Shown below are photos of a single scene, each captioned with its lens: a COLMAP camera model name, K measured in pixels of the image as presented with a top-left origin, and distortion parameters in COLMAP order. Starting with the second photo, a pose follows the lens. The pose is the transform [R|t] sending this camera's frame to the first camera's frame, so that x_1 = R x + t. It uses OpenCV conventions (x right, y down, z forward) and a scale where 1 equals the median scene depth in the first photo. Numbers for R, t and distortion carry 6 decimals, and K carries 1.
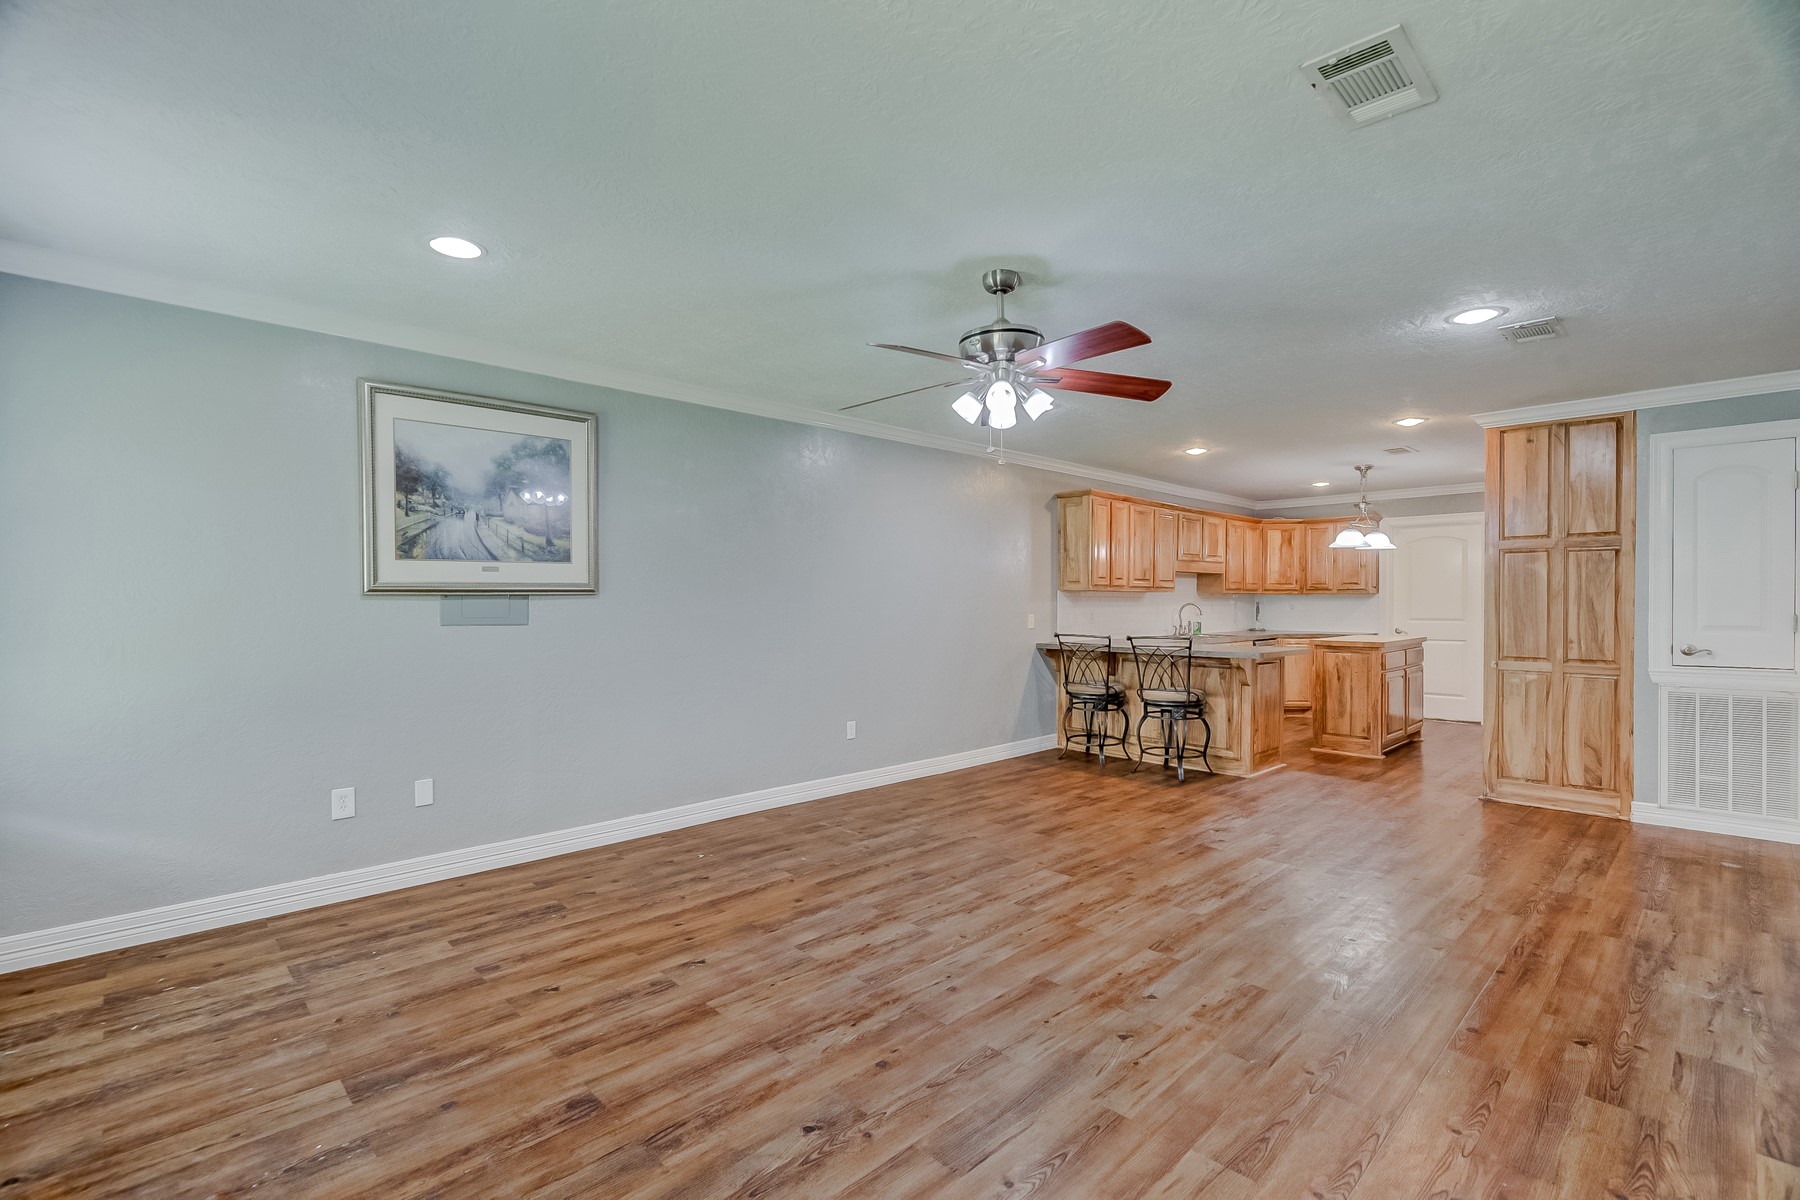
lens RADIAL K [[819.8, 0, 896.6], [0, 819.8, 600.8], [0, 0, 1]] dist [0.009021, 0.000179]
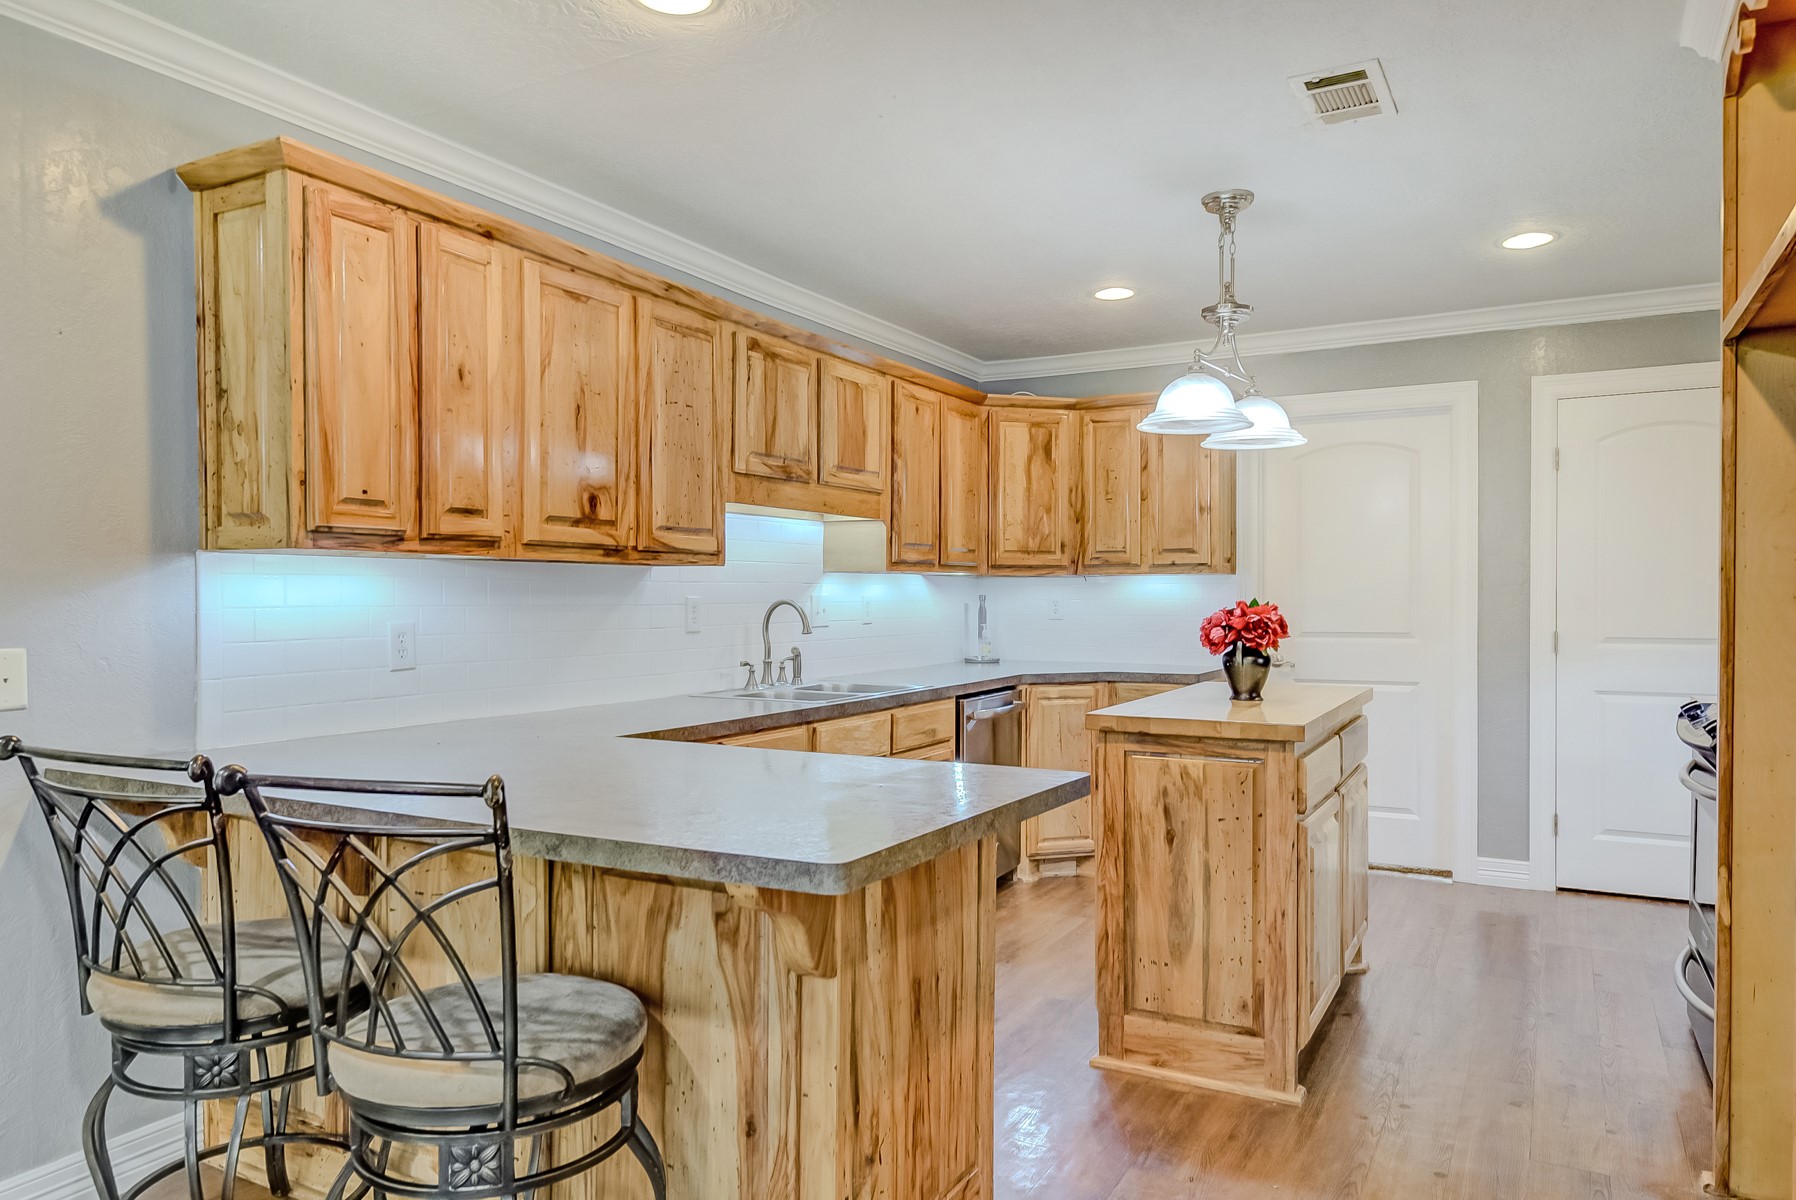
lens RADIAL K [[1224.5, 0, 898.8], [0, 1224.5, 599.9], [0, 0, 1]] dist [0.000318, -0.000262]
pose [[0.954204, -0.005488, 0.299106, 0.494895], [0.004732, 0.999984, 0.003249, 0.003314], [-0.299119, -0.001685, 0.954214, 0.965435]]
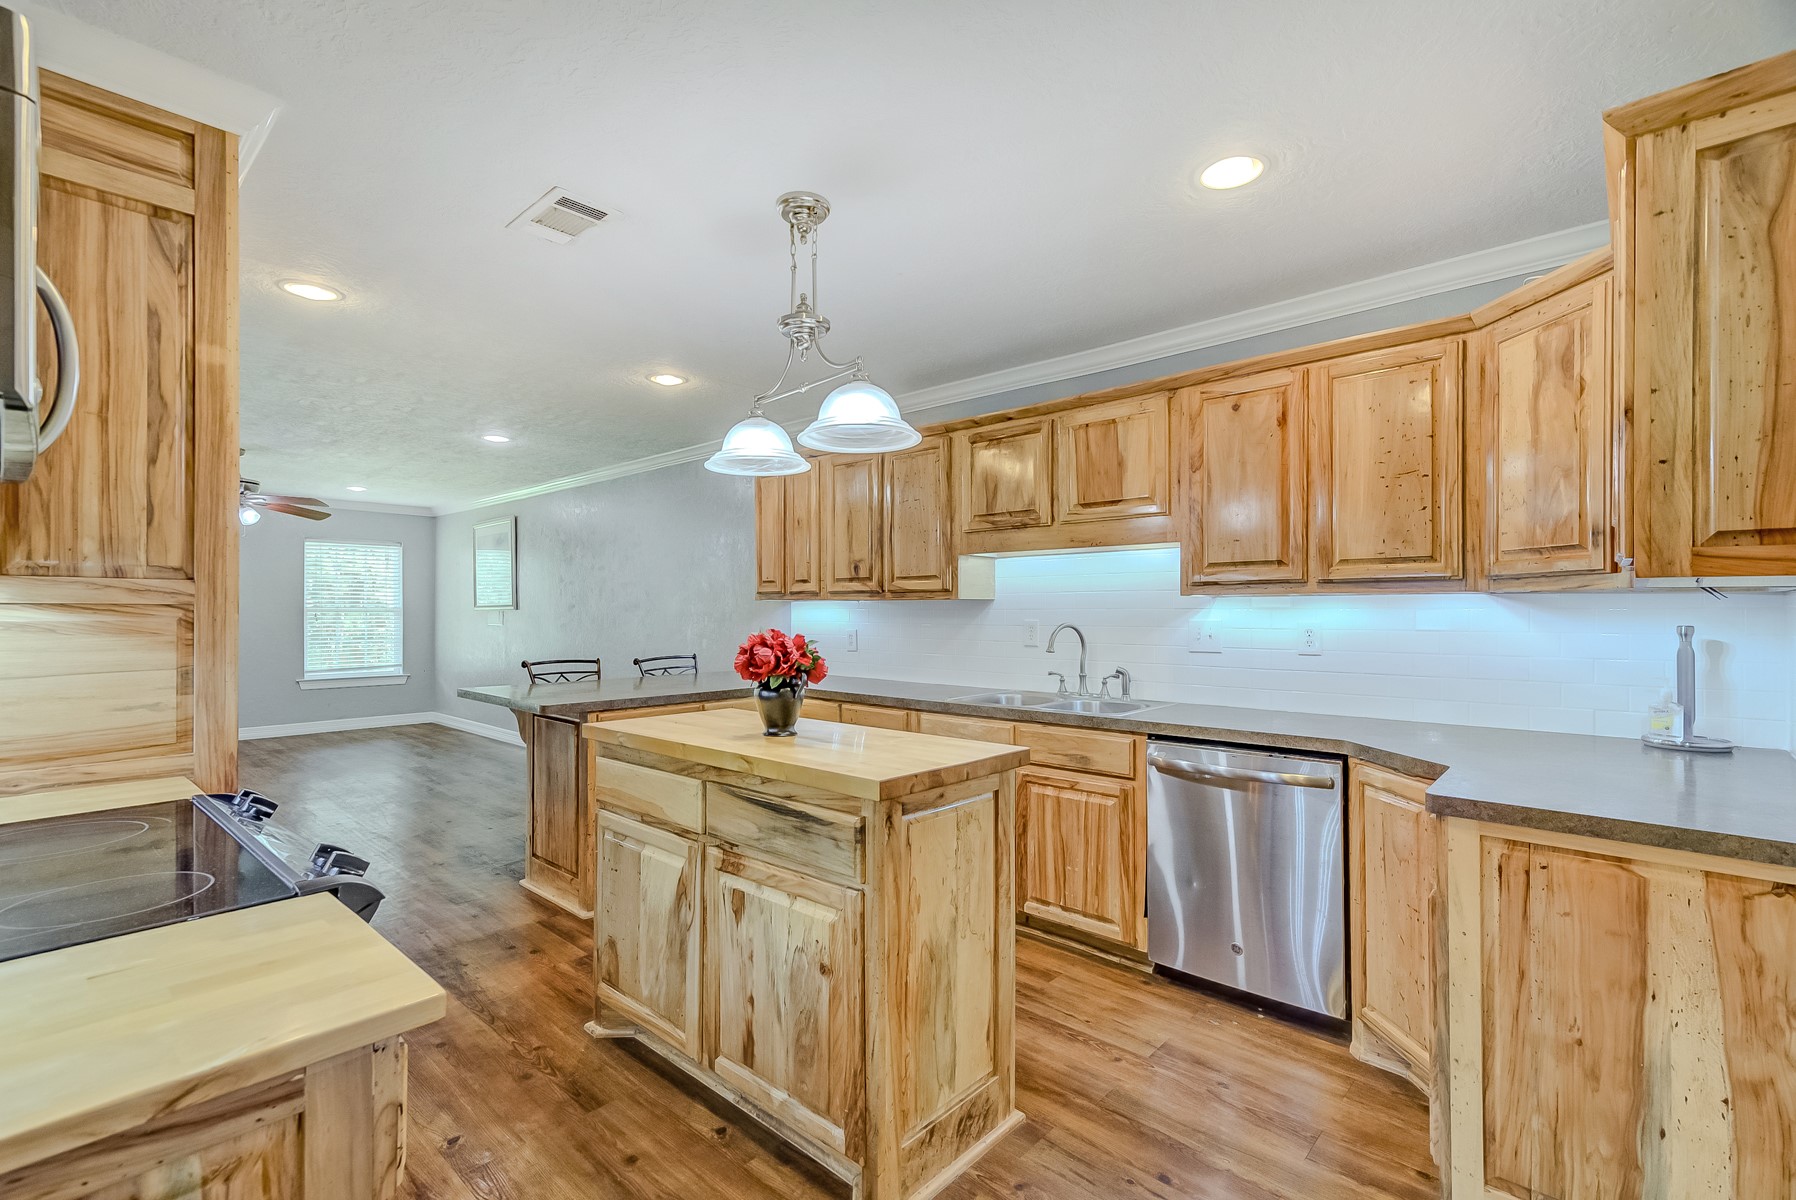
lens RADIAL K [[818.0, 0, 899.4], [0, 818.0, 606.2], [0, 0, 1]] dist [0.009021, 0.000179]
pose [[0.059770, -0.013902, -0.998115, 1.562963], [-0.006074, 0.999879, -0.014290, 0.001419], [0.998194, 0.006917, 0.059679, 1.790927]]
